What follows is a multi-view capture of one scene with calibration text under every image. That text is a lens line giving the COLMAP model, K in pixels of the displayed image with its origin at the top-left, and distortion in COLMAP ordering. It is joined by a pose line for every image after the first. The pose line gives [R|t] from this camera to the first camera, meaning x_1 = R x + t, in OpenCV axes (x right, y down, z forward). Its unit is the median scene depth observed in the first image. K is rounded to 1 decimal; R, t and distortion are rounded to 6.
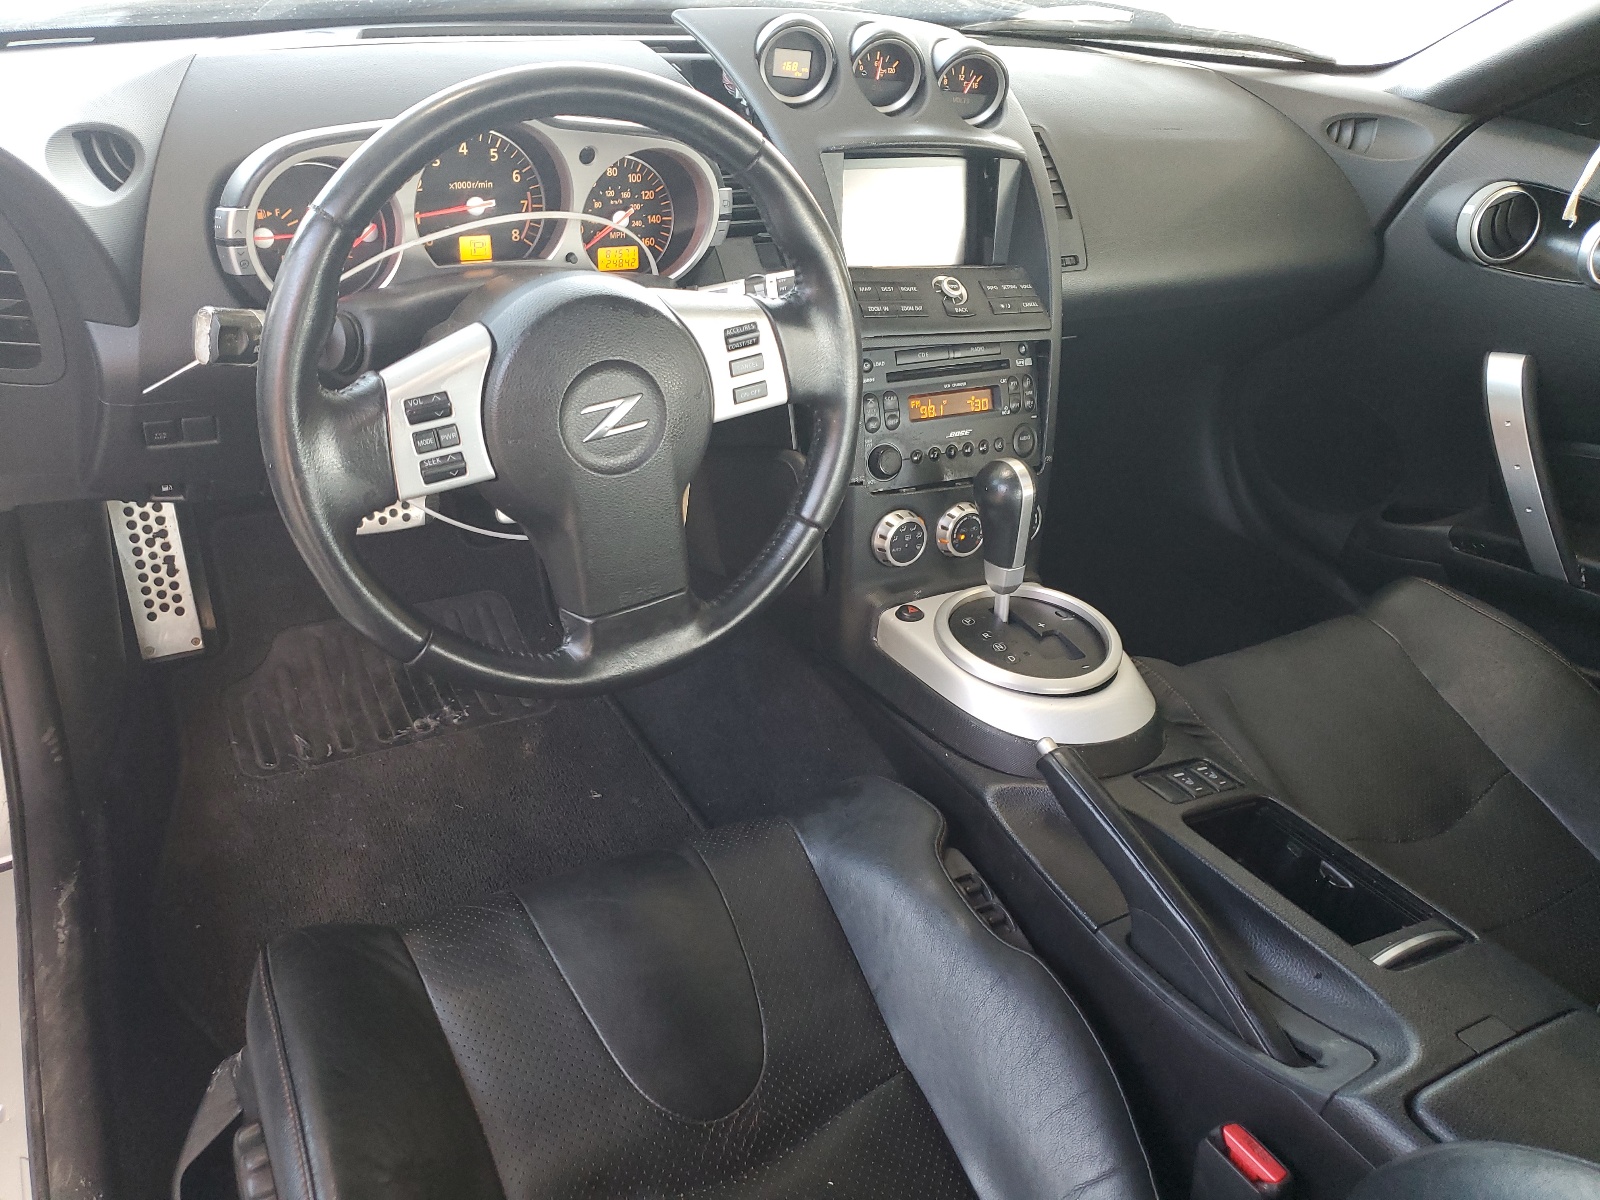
lens RADIAL K [[1195.6, 0, 800.0], [0, 1195.6, 600.0], [0, 0, 1]] dist [-0.017541, -0.002710]
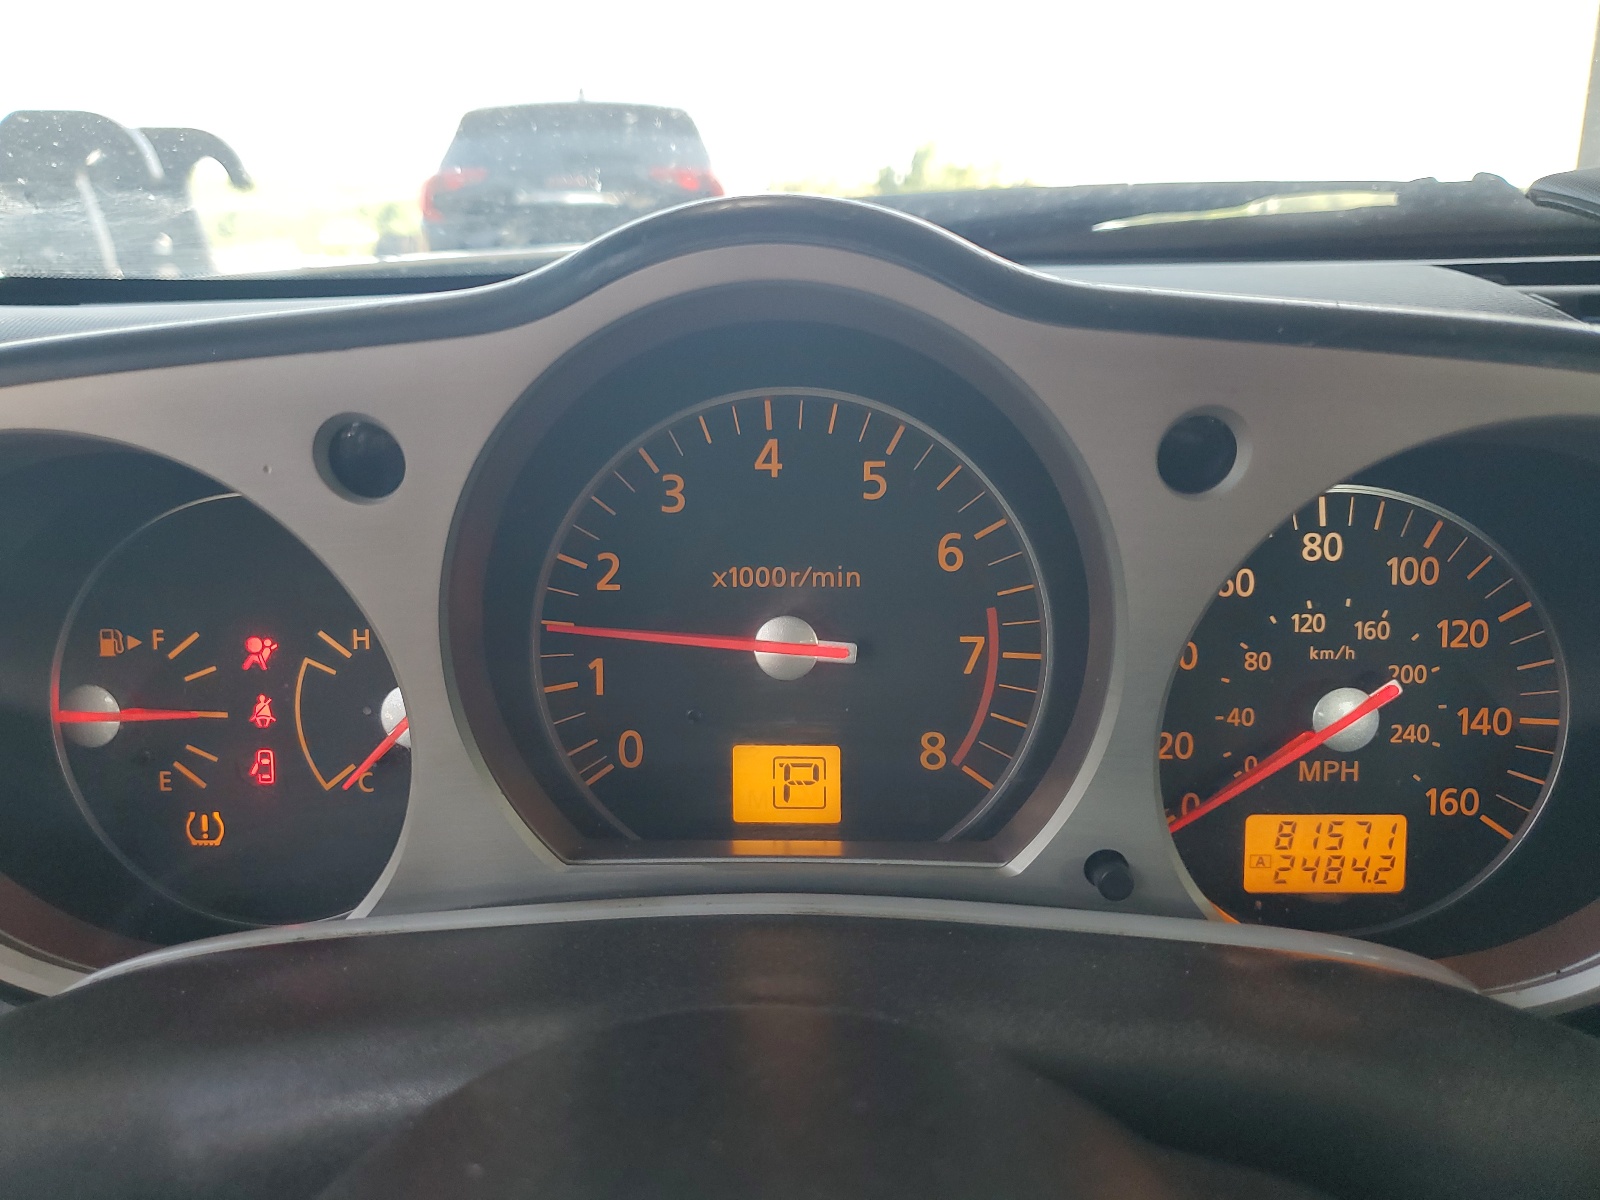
lens RADIAL K [[1195.6, 0, 800.0], [0, 1195.6, 600.0], [0, 0, 1]] dist [-0.017541, -0.002710]
pose [[0.827763, 0.009700, -0.560994, -0.103692], [-0.211204, 0.931695, -0.295528, -0.242212], [0.519809, 0.363112, 0.773271, 0.730942]]
